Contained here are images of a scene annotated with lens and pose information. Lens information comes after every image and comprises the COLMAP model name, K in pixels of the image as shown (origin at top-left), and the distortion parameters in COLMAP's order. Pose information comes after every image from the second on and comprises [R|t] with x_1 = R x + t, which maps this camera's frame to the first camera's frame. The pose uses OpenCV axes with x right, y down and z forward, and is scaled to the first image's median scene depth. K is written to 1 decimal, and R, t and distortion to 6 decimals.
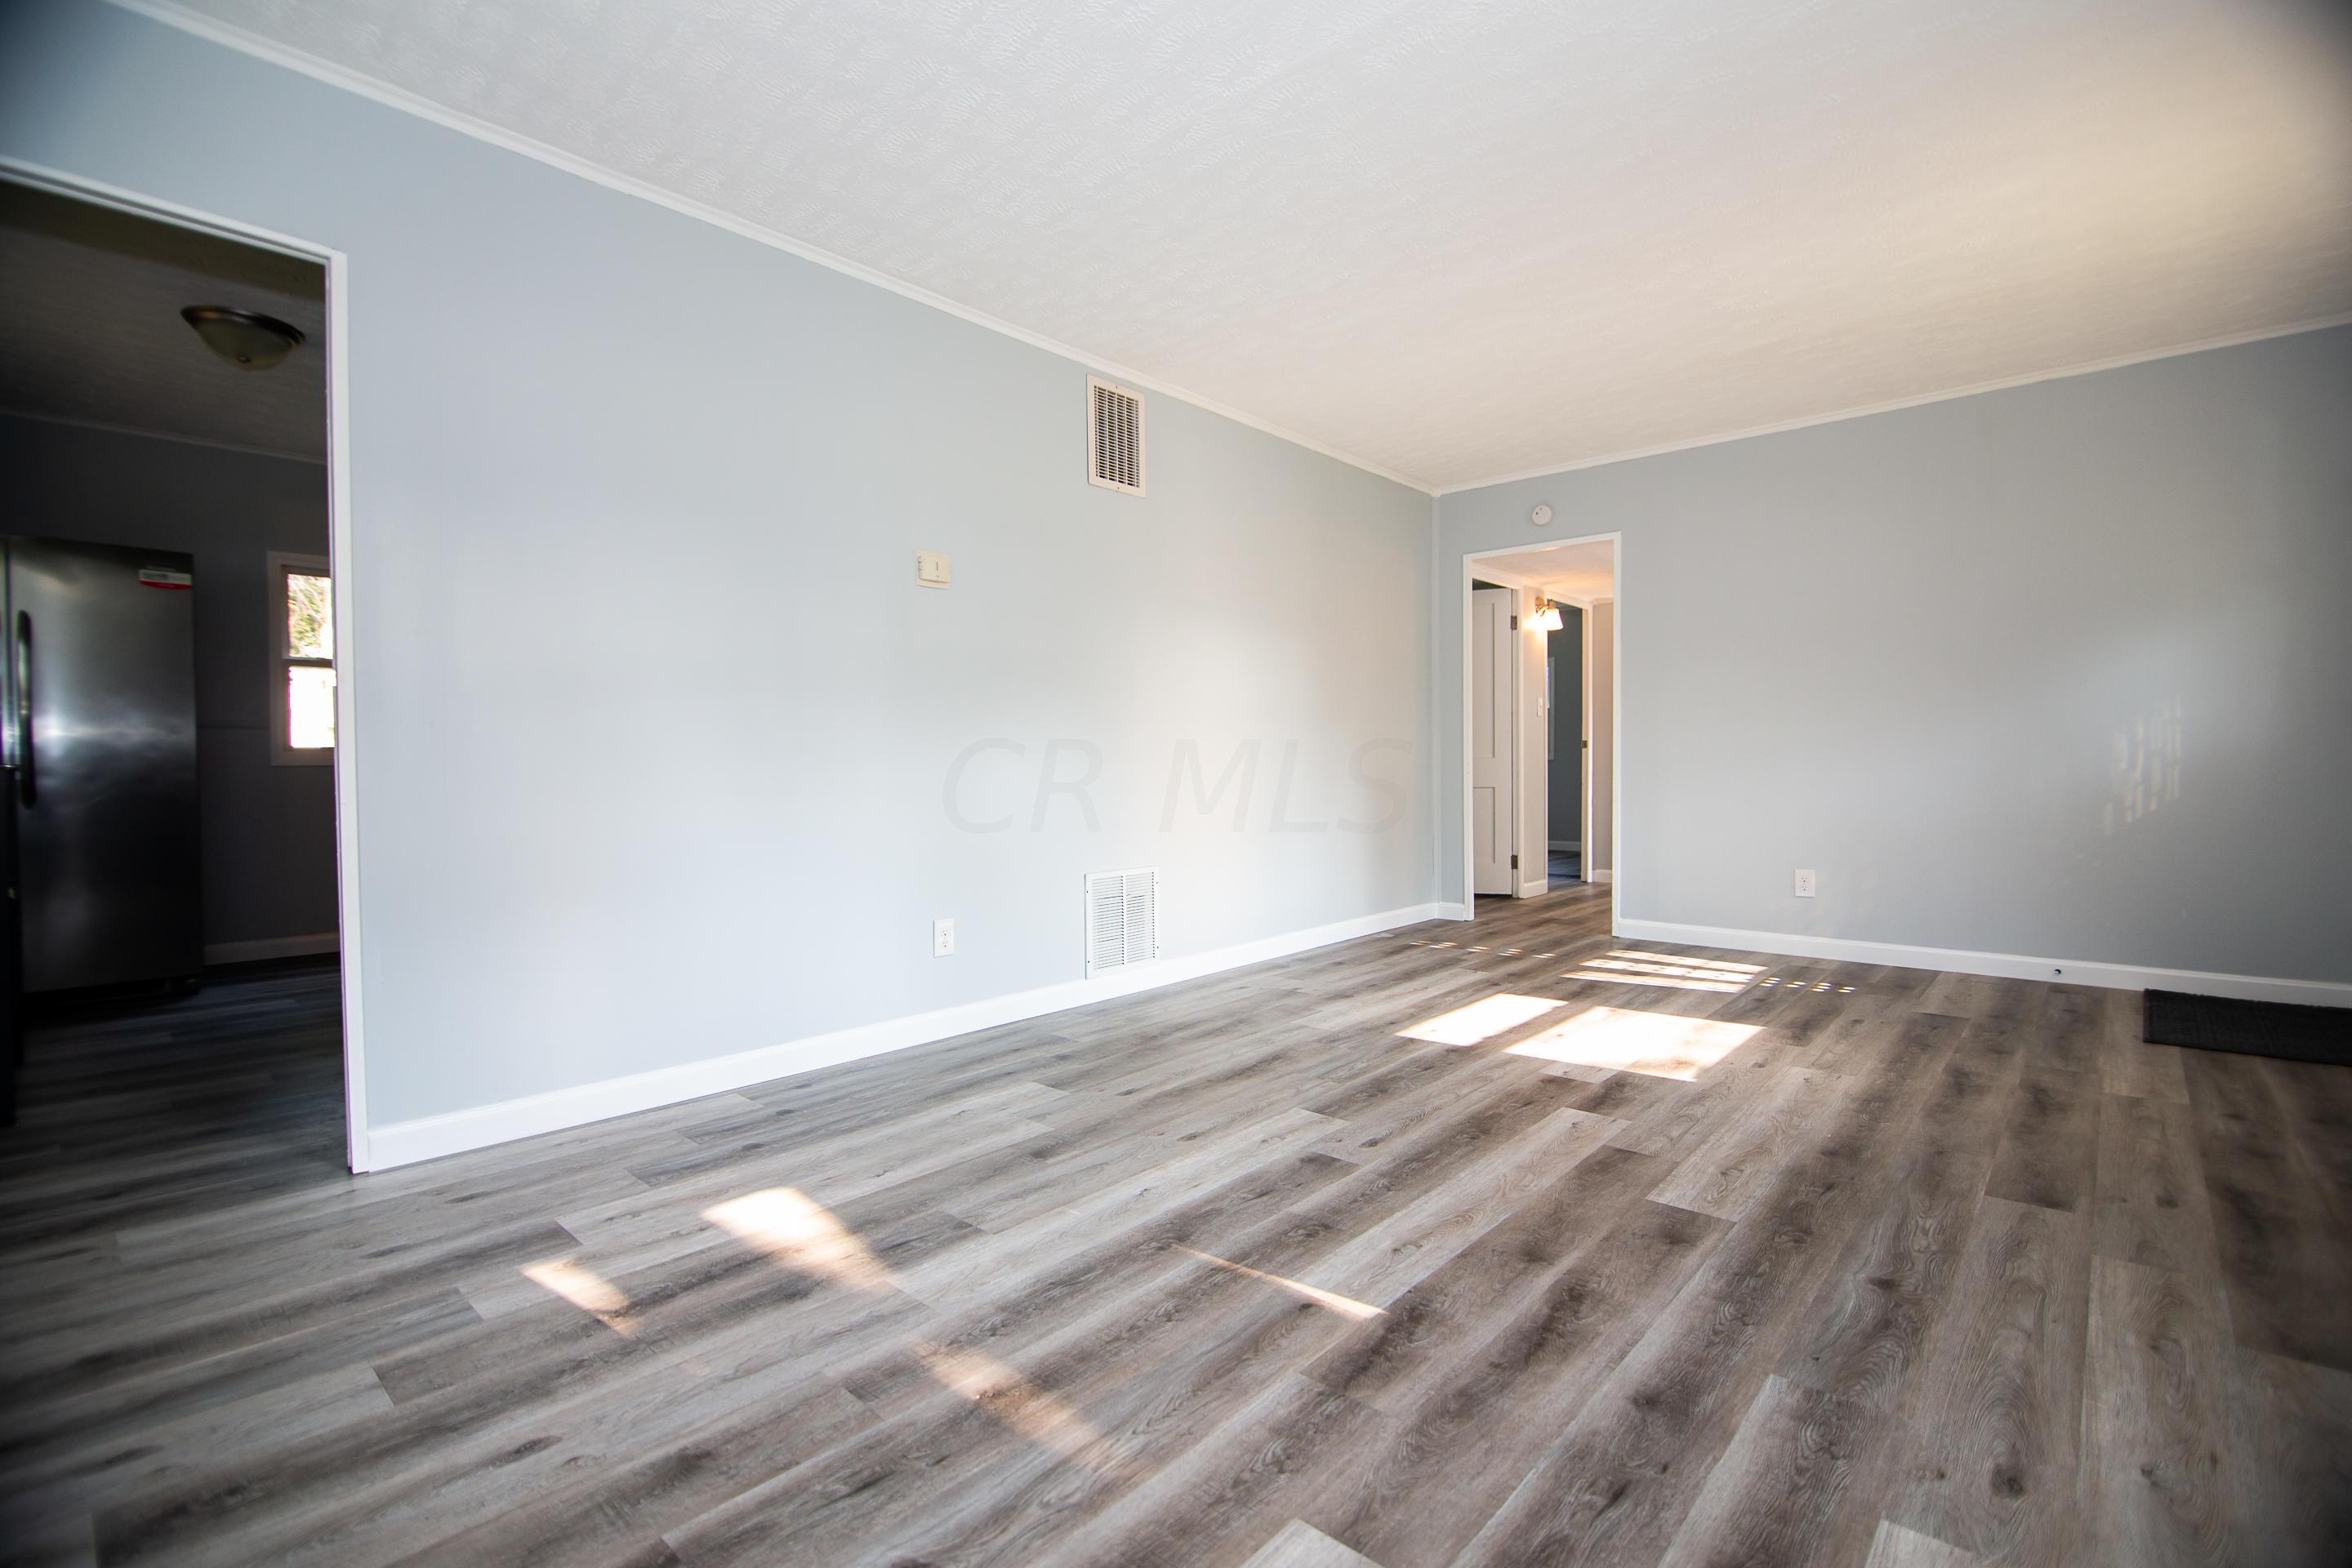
lens RADIAL K [[1068.8, 0, 1156.8], [0, 1068.8, 780.5], [0, 0, 1]] dist [-0.017435, -0.002015]
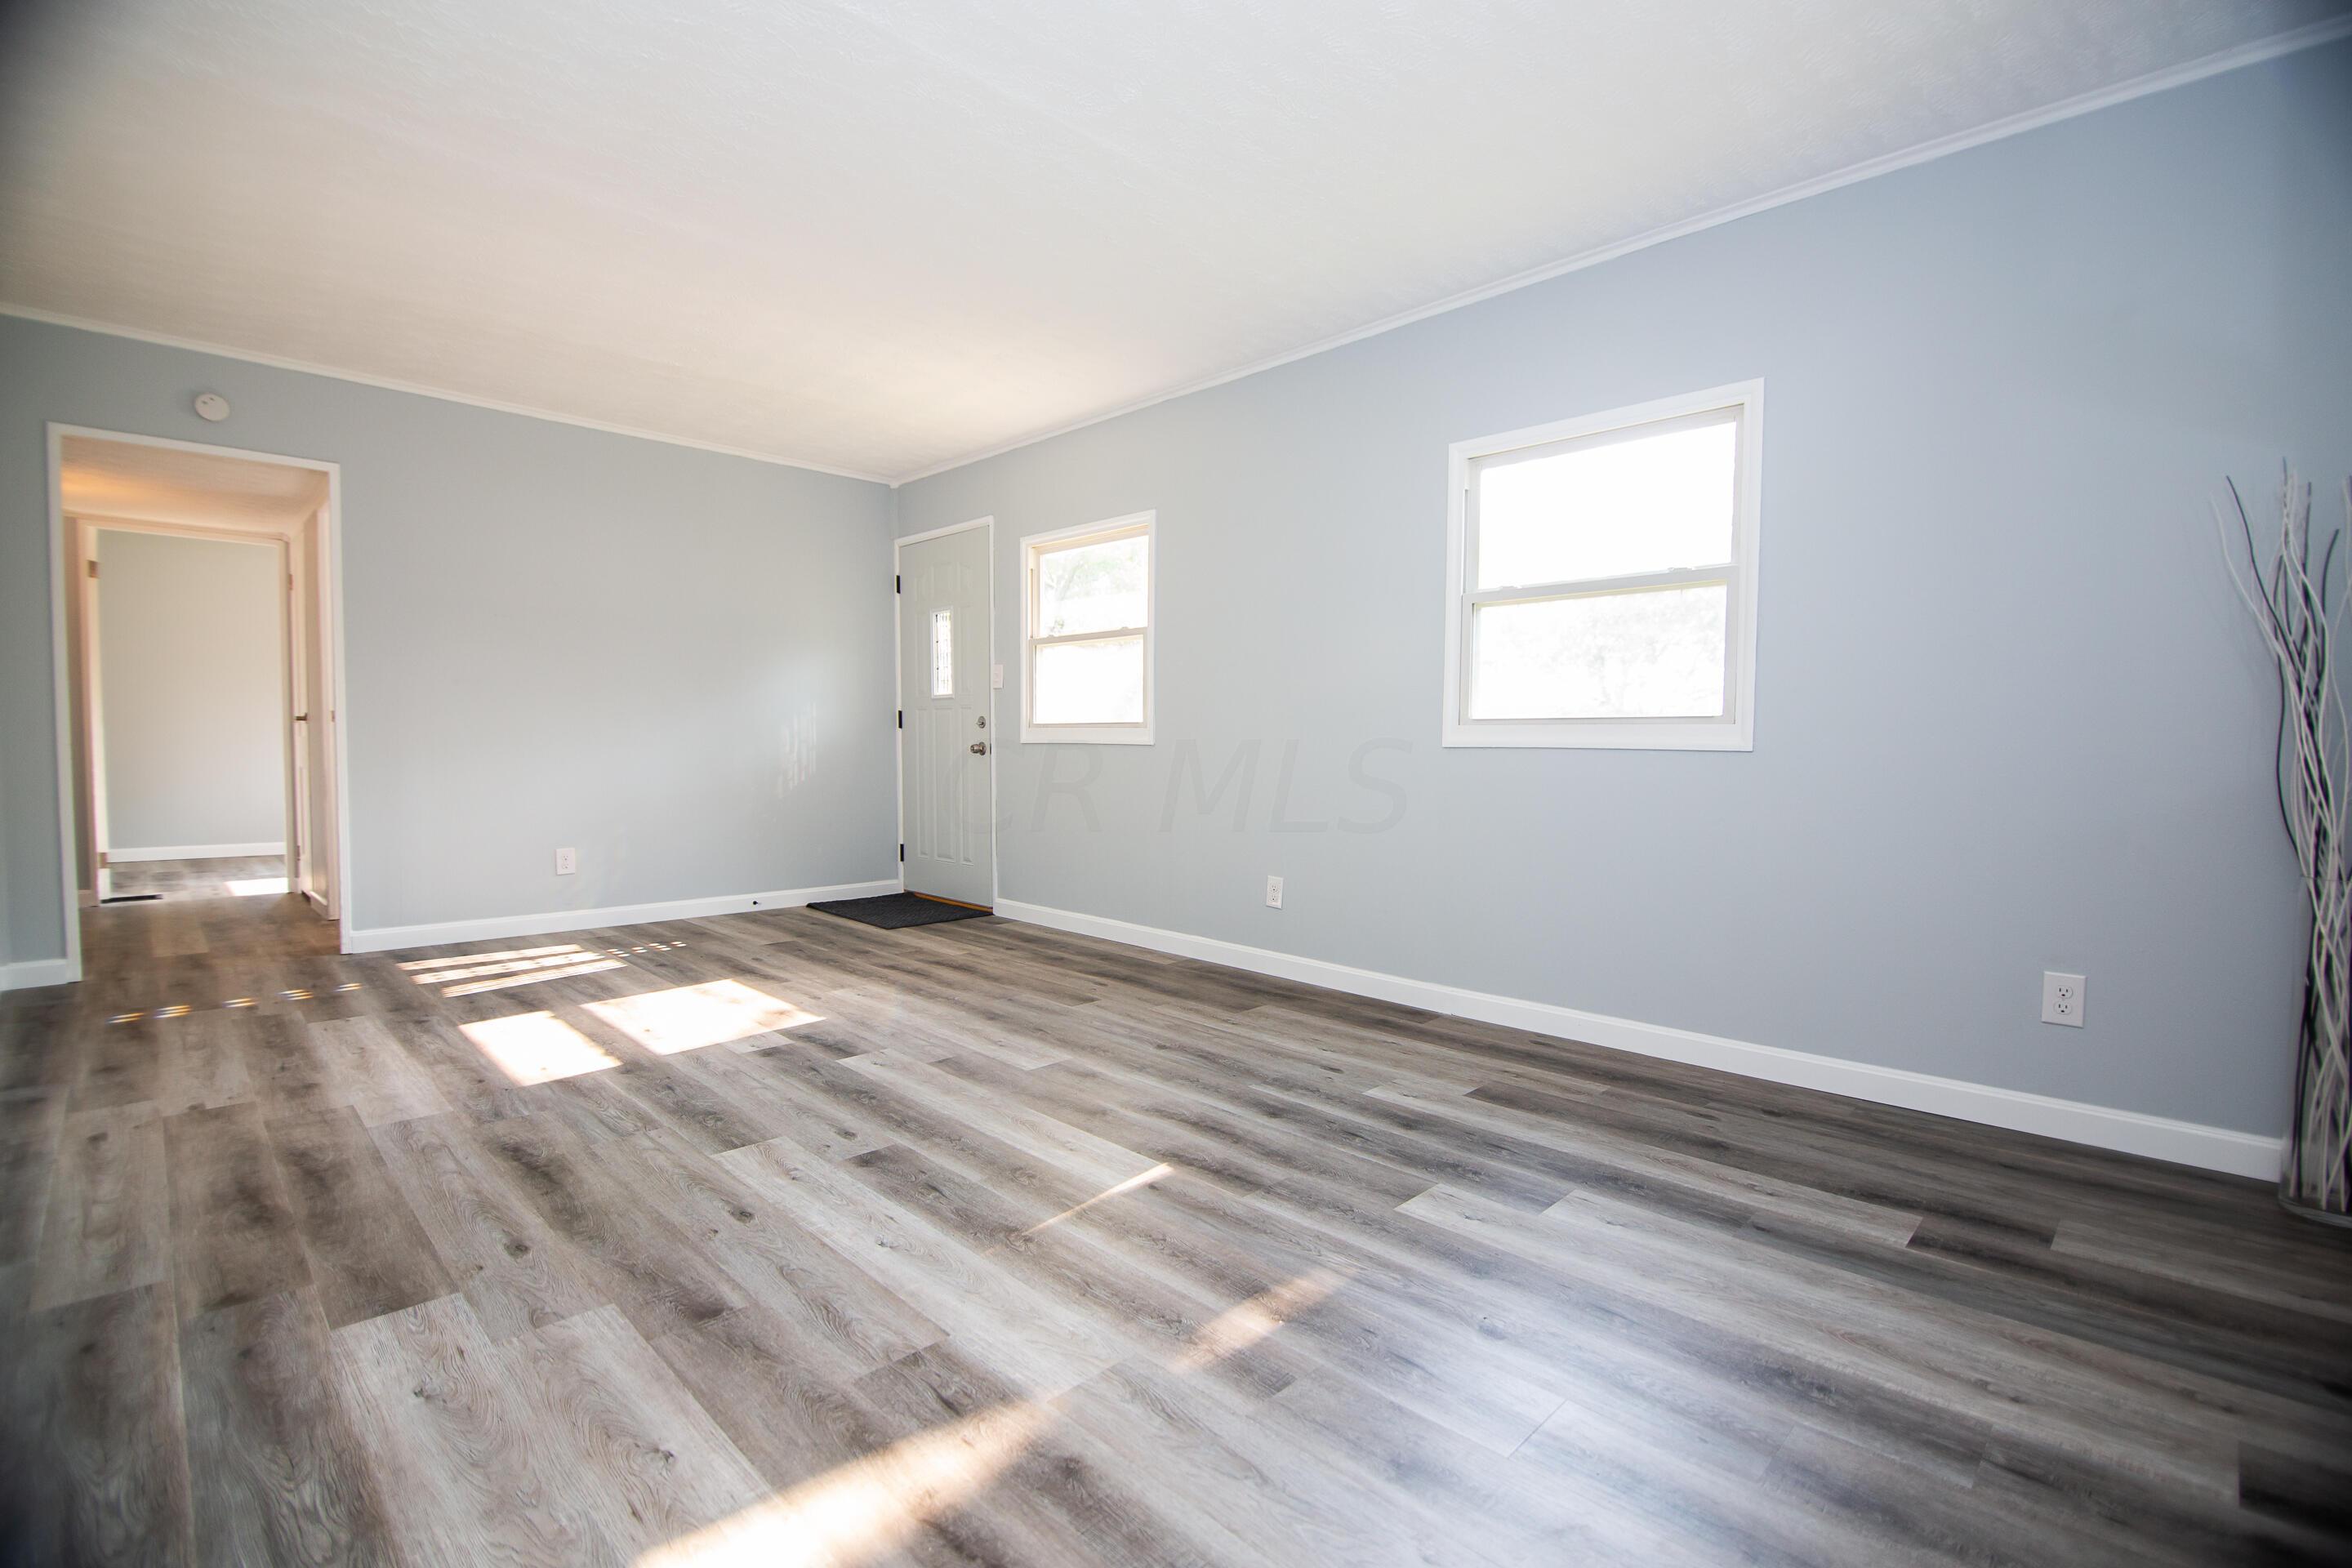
lens RADIAL K [[1068.8, 0, 1172.8], [0, 1068.8, 772.3], [0, 0, 1]] dist [-0.017435, -0.002015]
pose [[0.038372, -0.031206, 0.998776, -0.825470], [0.011272, 0.999462, 0.030795, -0.037134], [-0.999200, 0.010076, 0.038703, 0.665830]]
